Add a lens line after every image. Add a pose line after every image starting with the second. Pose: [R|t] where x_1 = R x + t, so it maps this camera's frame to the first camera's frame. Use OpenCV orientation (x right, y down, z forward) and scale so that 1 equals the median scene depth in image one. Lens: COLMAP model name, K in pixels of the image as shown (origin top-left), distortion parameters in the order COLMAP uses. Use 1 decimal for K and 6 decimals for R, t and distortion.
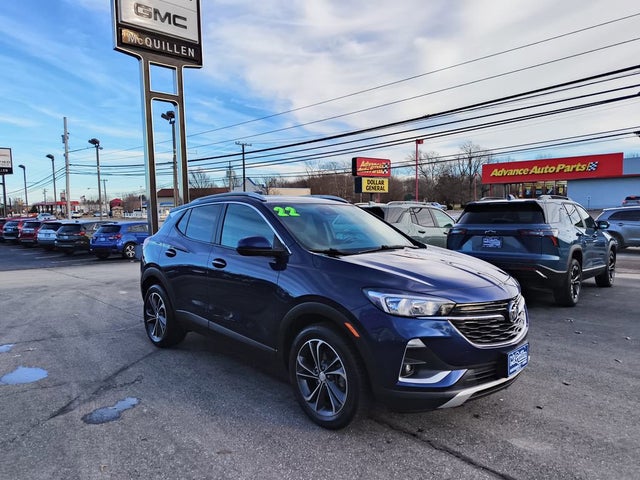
lens RADIAL K [[444.5, 0, 321.7], [0, 444.5, 242.0], [0, 0, 1]] dist [0.005591, -0.001176]
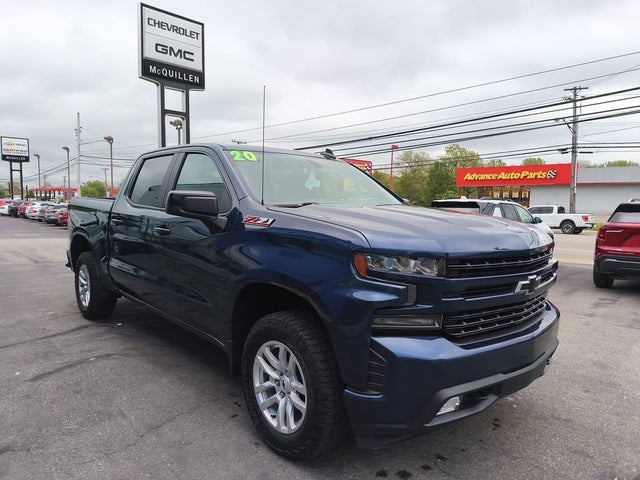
lens RADIAL K [[444.5, 0, 325.9], [0, 444.5, 240.6], [0, 0, 1]] dist [0.004029, -0.004369]
pose [[0.999202, 0.034965, 0.019308, 0.037503], [-0.035096, 0.999363, 0.006472, 0.012422], [-0.019070, -0.007144, 0.999793, -0.152438]]
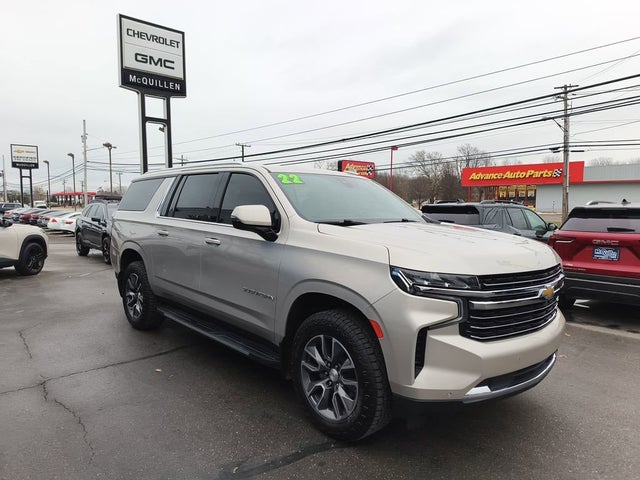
lens RADIAL K [[444.9, 0, 327.7], [0, 444.9, 241.9], [0, 0, 1]] dist [0.002268, -0.000624]
pose [[0.999463, 0.026141, -0.019769, 0.095131], [-0.025977, 0.999626, 0.008491, 0.008634], [0.019984, -0.007973, 0.999769, -0.160844]]
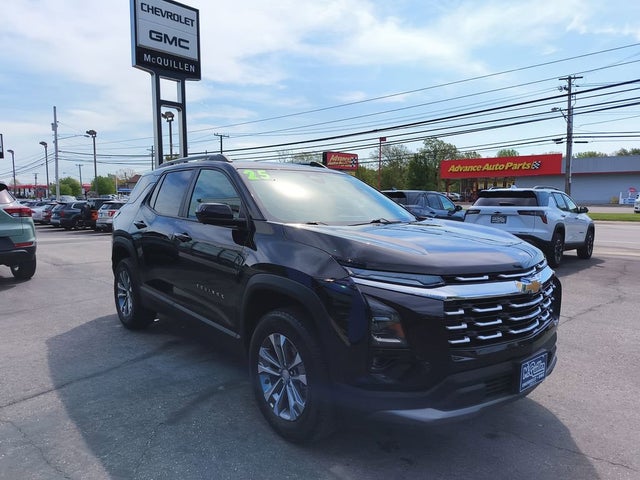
lens RADIAL K [[443.5, 0, 320.0], [0, 443.5, 240.0], [0, 0, 1]] dist [0.007511, -0.001955]
pose [[0.998071, 0.016396, 0.059875, -0.001122], [-0.017460, 0.999698, 0.017296, 0.013031], [-0.059574, -0.018309, 0.998056, -0.131633]]
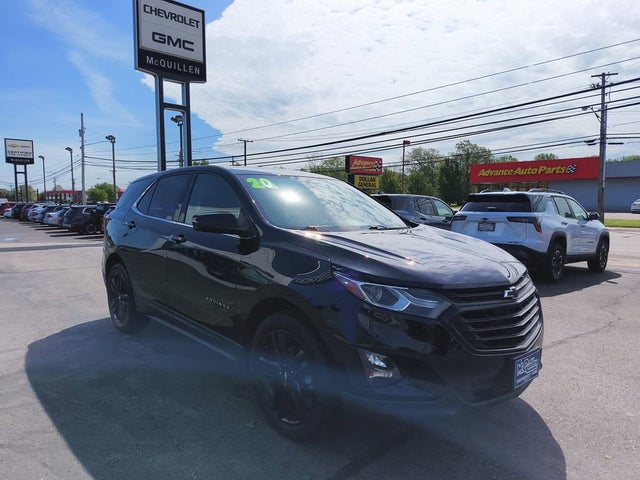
lens RADIAL K [[444.5, 0, 321.7], [0, 444.5, 242.0], [0, 0, 1]] dist [0.005591, -0.001176]
pose [[0.999646, 0.024707, -0.009836, 0.035015], [-0.024596, 0.999634, 0.011284, 0.010930], [0.010111, -0.011039, 0.999888, -0.108004]]
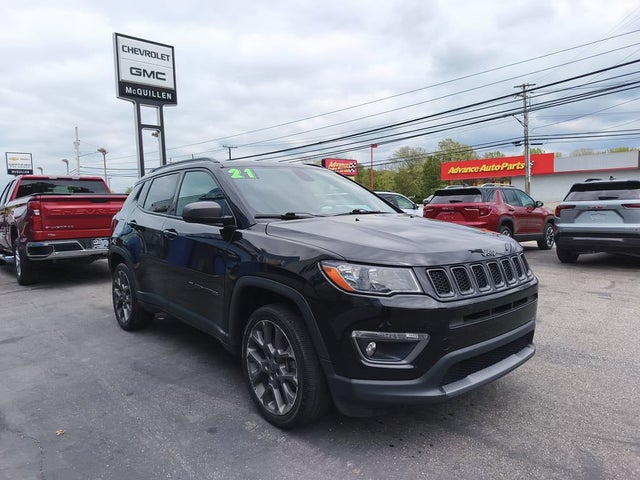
lens RADIAL K [[444.5, 0, 325.9], [0, 444.5, 240.6], [0, 0, 1]] dist [0.004029, -0.004369]
pose [[0.999983, -0.005608, -0.001355, 0.109725], [0.005619, 0.999951, 0.008200, 0.021772], [0.001309, -0.008208, 0.999965, -0.232071]]
